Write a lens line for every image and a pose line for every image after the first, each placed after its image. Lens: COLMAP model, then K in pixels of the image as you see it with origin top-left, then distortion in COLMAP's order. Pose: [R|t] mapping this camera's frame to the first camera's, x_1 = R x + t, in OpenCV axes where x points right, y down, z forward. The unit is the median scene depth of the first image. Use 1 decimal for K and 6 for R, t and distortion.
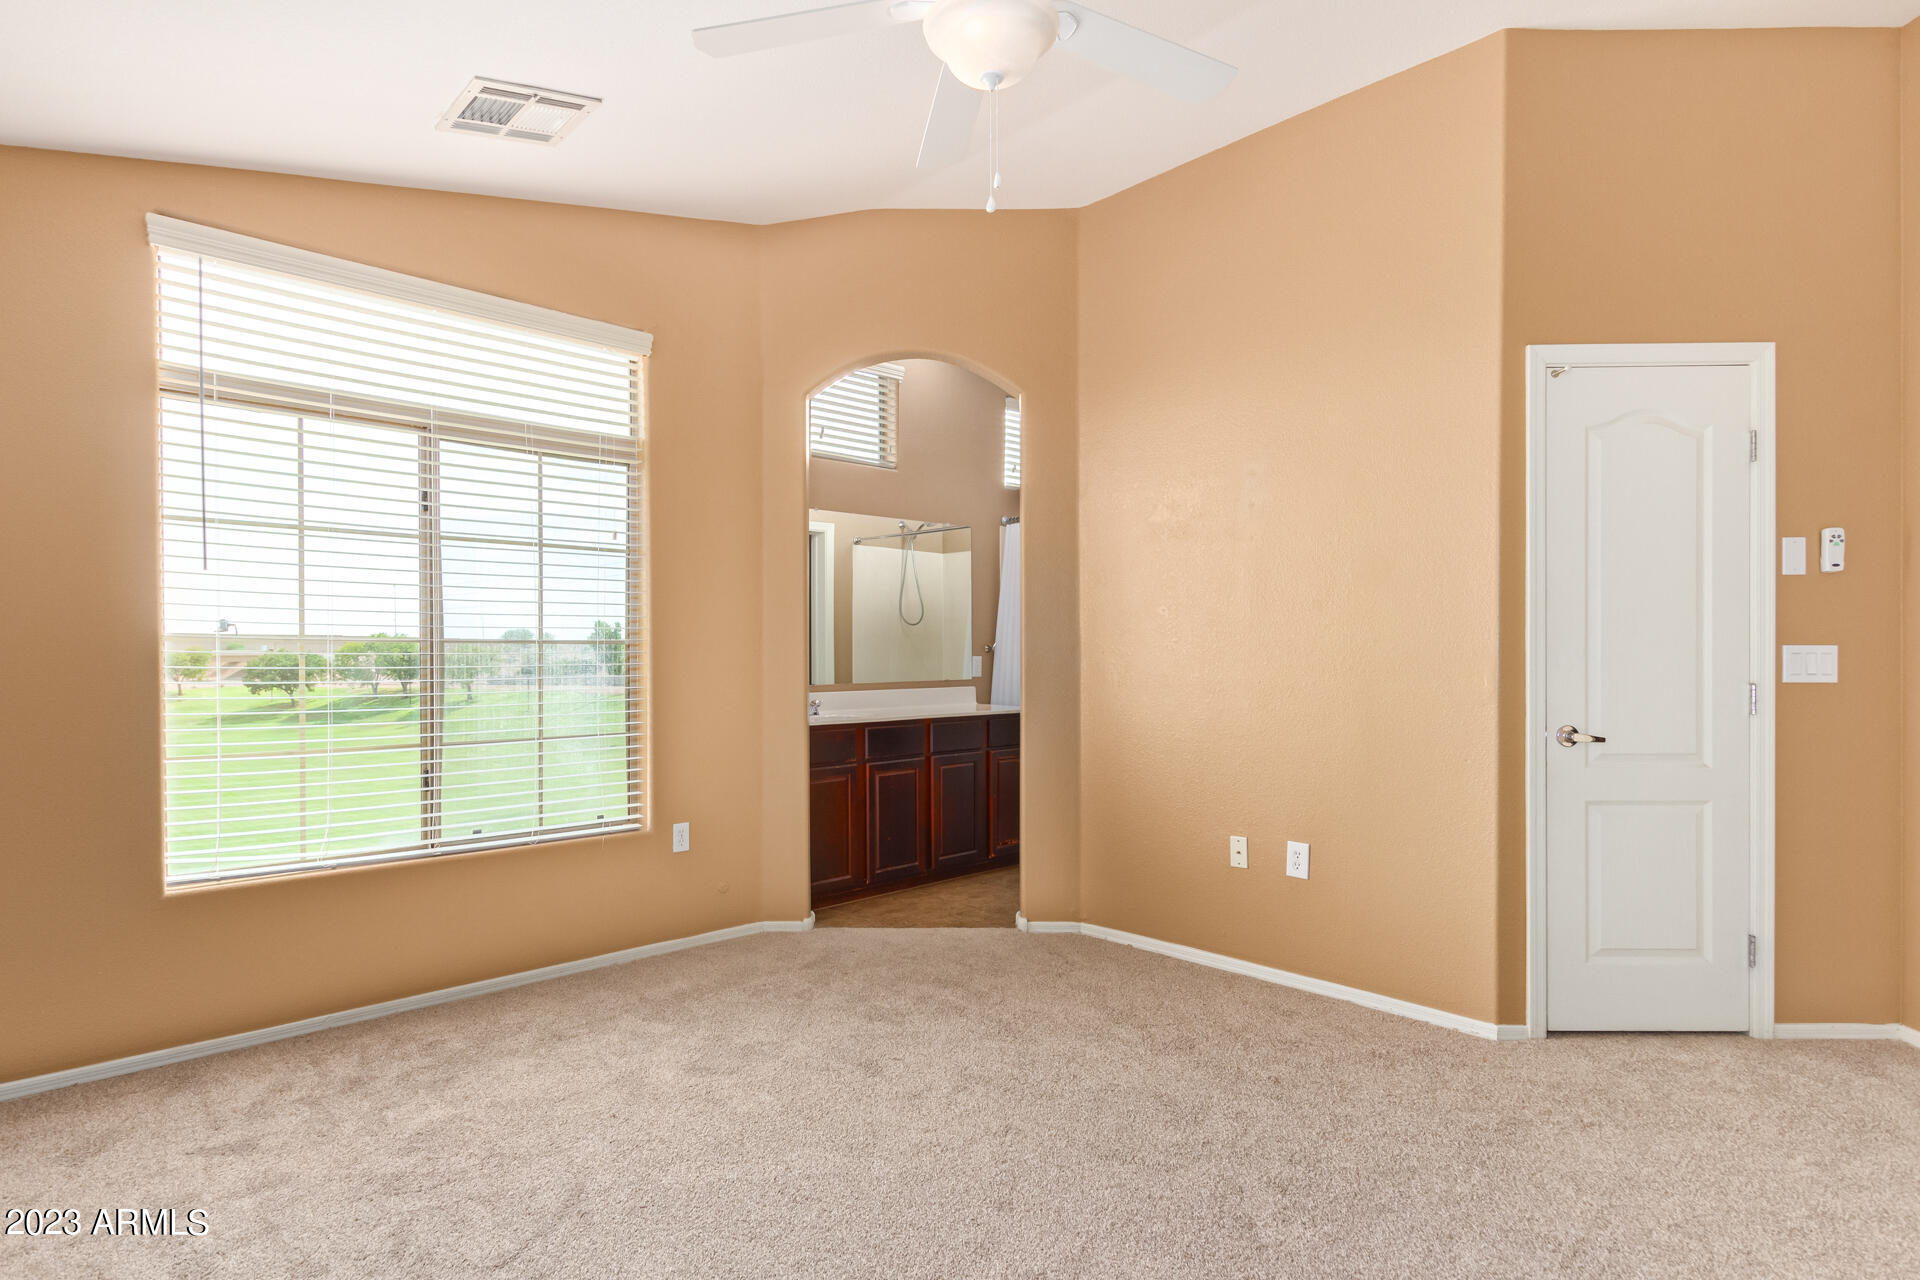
lens RADIAL K [[983.6, 0, 952.2], [0, 983.6, 653.4], [0, 0, 1]] dist [-0.000207, -0.000517]
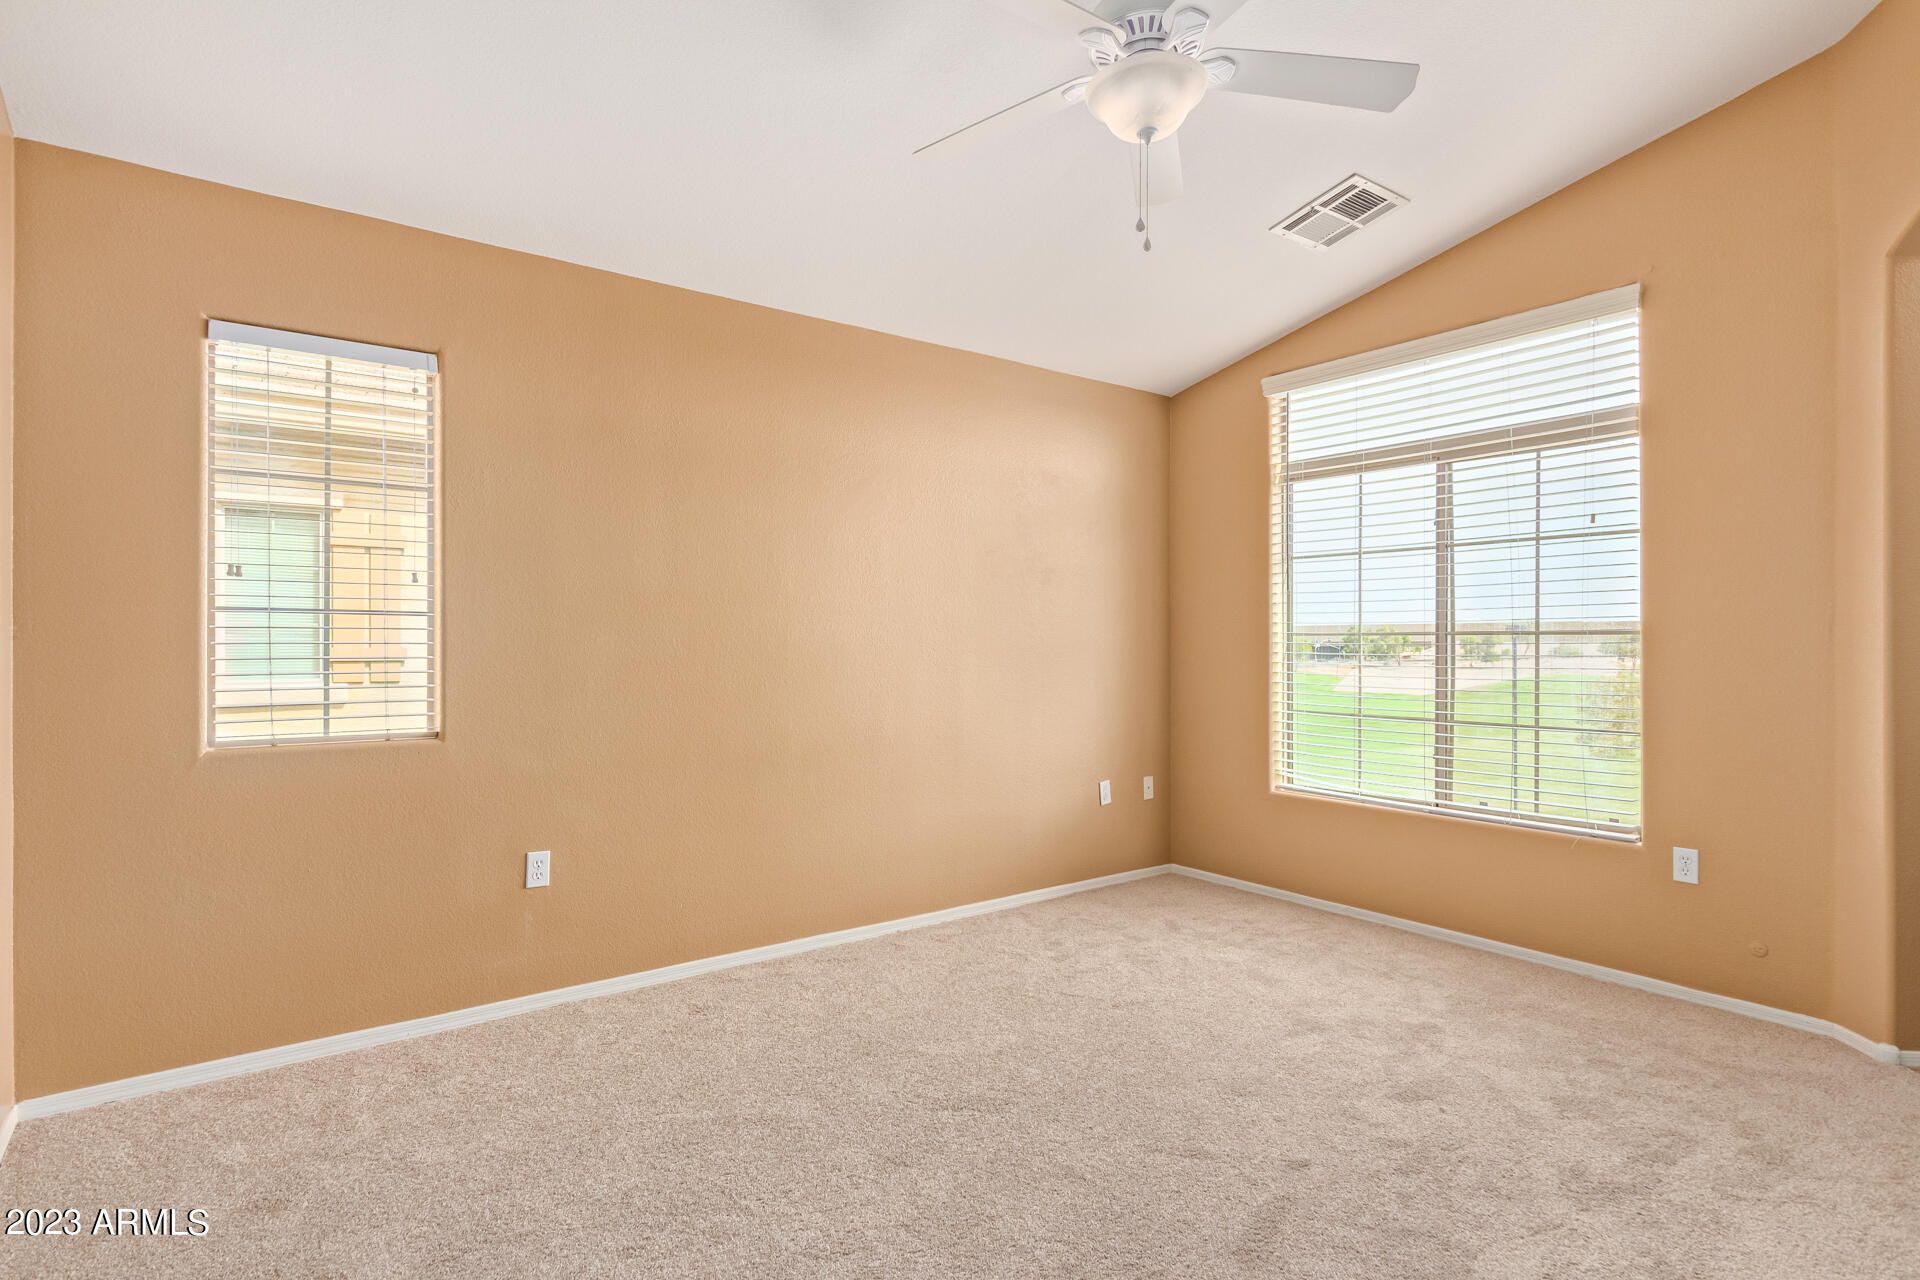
lens RADIAL K [[921.3, 0, 960.0], [0, 921.3, 640.0], [0, 0, 1]] dist [-0.001755, -0.000451]
pose [[-0.098605, -0.006093, -0.995108, 0.599253], [-0.004269, 0.999975, -0.005699, 0.003673], [0.995118, 0.003686, -0.098628, 0.495794]]
